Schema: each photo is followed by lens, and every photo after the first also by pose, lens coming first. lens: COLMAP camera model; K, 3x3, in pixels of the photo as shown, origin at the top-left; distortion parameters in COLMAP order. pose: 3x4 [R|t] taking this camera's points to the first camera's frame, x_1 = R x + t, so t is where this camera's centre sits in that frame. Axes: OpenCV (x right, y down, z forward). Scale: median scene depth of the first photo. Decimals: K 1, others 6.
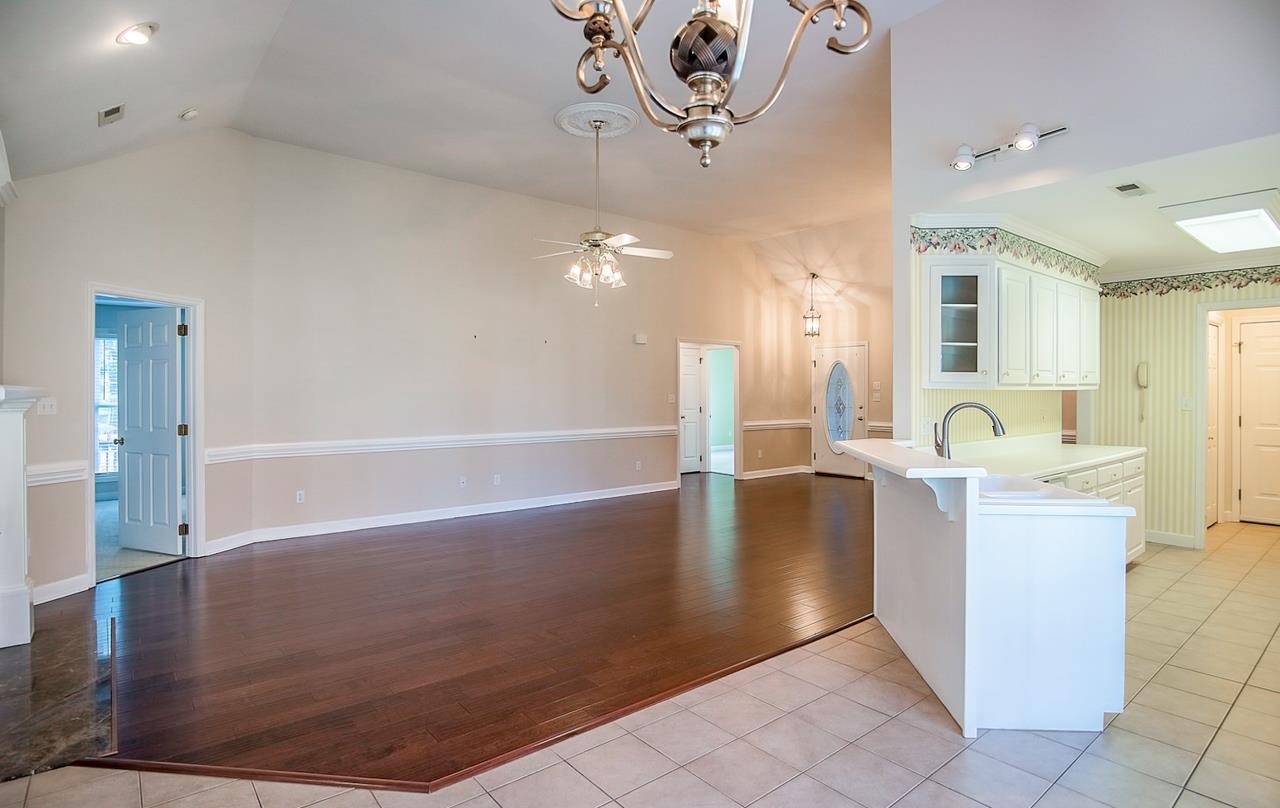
lens RADIAL K [[660.1, 0, 638.6], [0, 660.1, 393.4], [0, 0, 1]] dist [-0.018914, -0.000039]
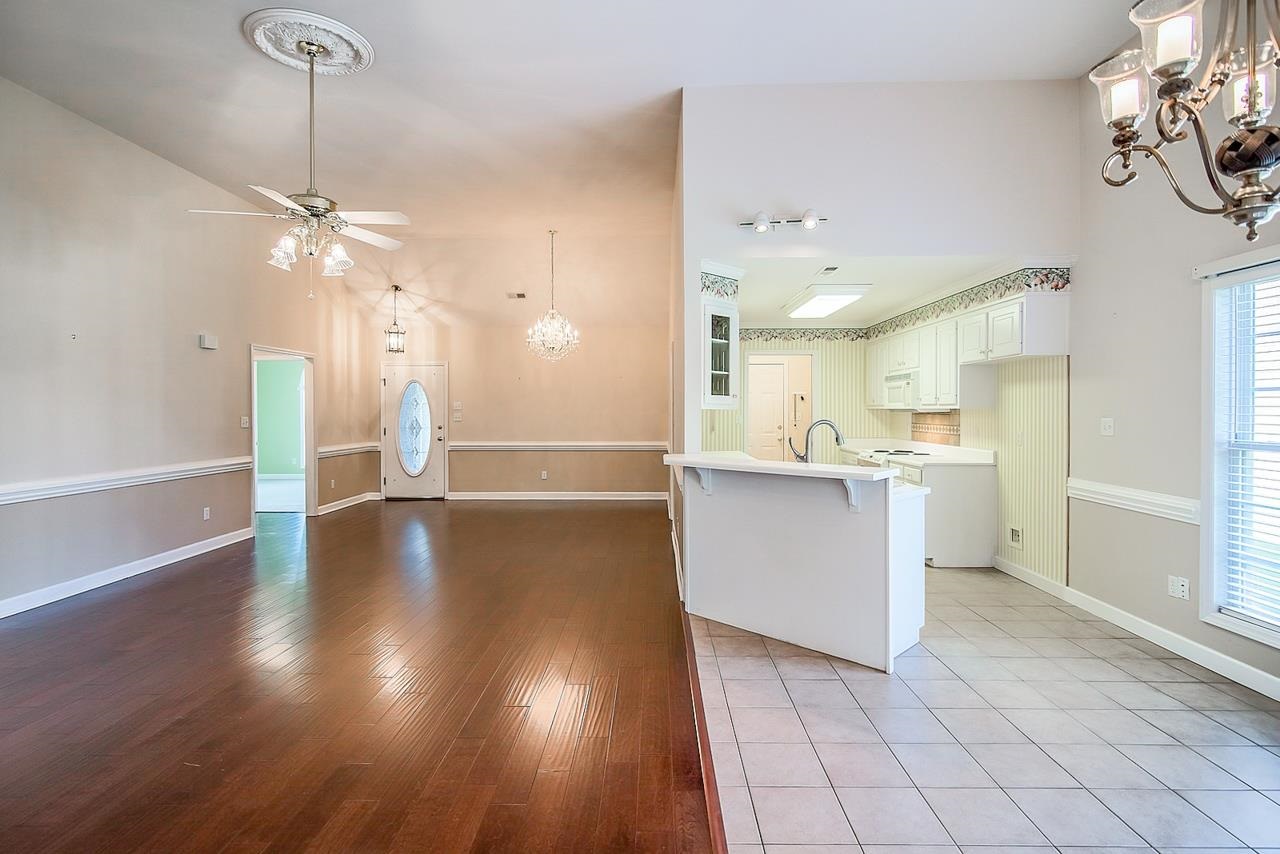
lens RADIAL K [[646.5, 0, 636.8], [0, 646.5, 413.7], [0, 0, 1]] dist [0.000537, -0.000493]
pose [[0.642862, -0.007160, 0.765949, -0.331757], [0.006317, 0.999972, 0.004045, -0.002815], [-0.765956, 0.002238, 0.642889, 0.222729]]
